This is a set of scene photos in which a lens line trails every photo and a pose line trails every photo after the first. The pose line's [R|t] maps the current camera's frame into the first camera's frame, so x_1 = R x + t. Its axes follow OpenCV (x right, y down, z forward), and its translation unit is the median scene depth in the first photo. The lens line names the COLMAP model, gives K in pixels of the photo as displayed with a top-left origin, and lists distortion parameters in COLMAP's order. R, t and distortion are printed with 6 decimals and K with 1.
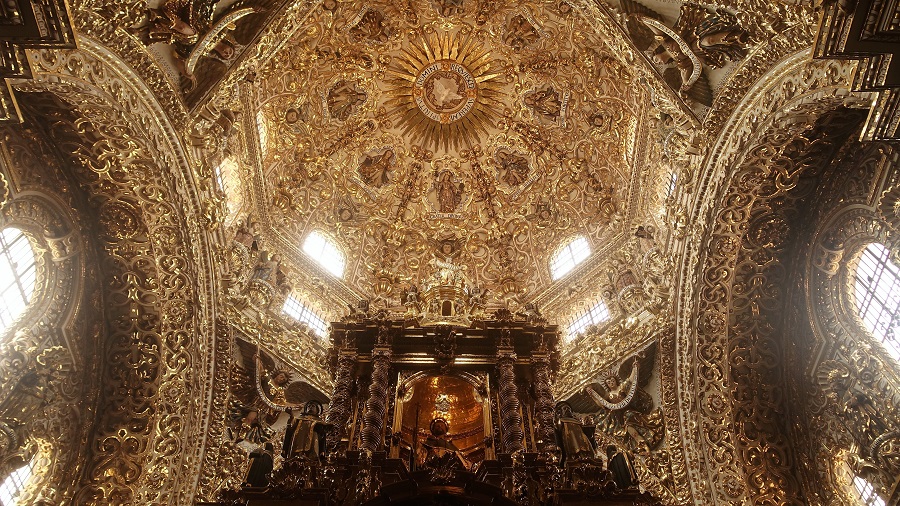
lens RADIAL K [[676.4, 0, 450.0], [0, 676.4, 253.0], [0, 0, 1]] dist [-0.008098, 0.001566]
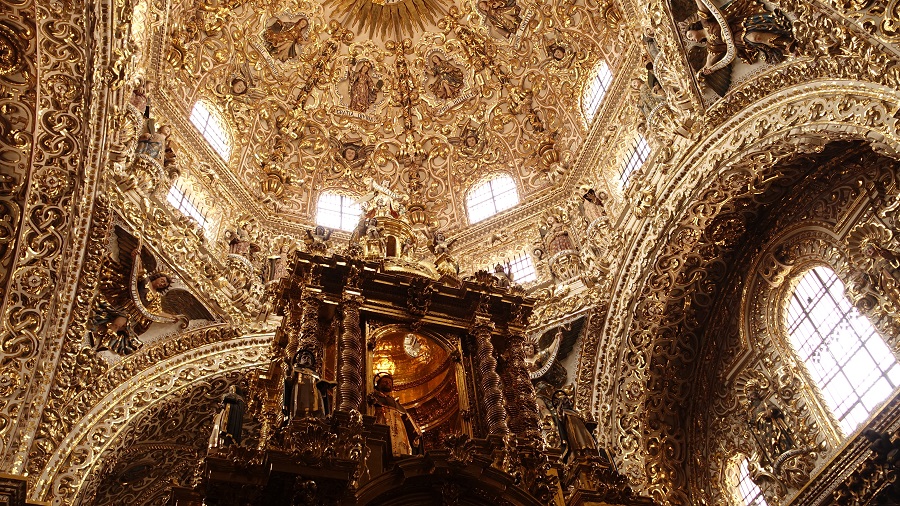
lens RADIAL K [[810.9, 0, 450.0], [0, 810.9, 253.0], [0, 0, 1]] dist [-0.008688, -0.000038]
pose [[0.946346, 0.186212, 0.264109, -0.194214], [-0.221242, 0.969051, 0.109511, -0.037582], [-0.235543, -0.162067, 0.958256, -0.024892]]
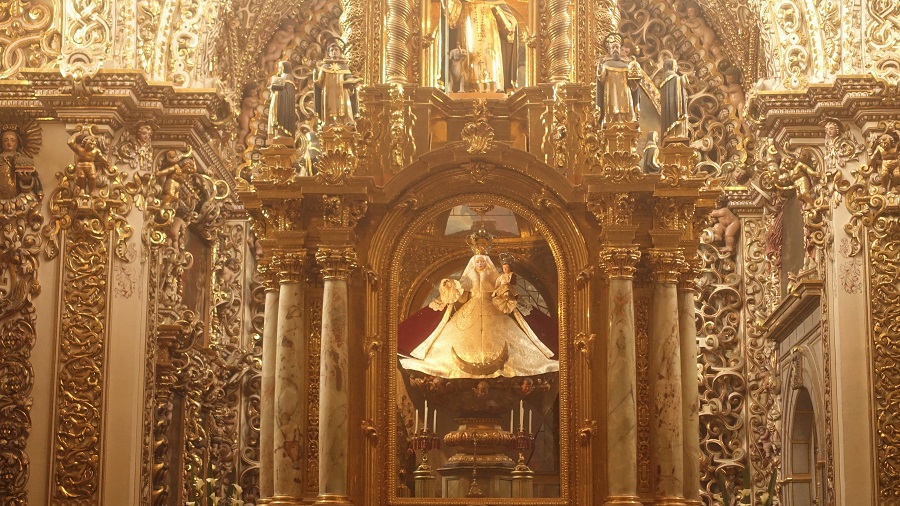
lens RADIAL K [[1883.1, 0, 450.0], [0, 1883.1, 253.0], [0, 0, 1]] dist [0.004774, 0.028867]
pose [[0.999342, -0.007051, -0.035568, 0.093107], [0.031024, 0.674047, 0.738036, -1.116116], [0.018770, -0.738655, 0.673823, -0.701241]]
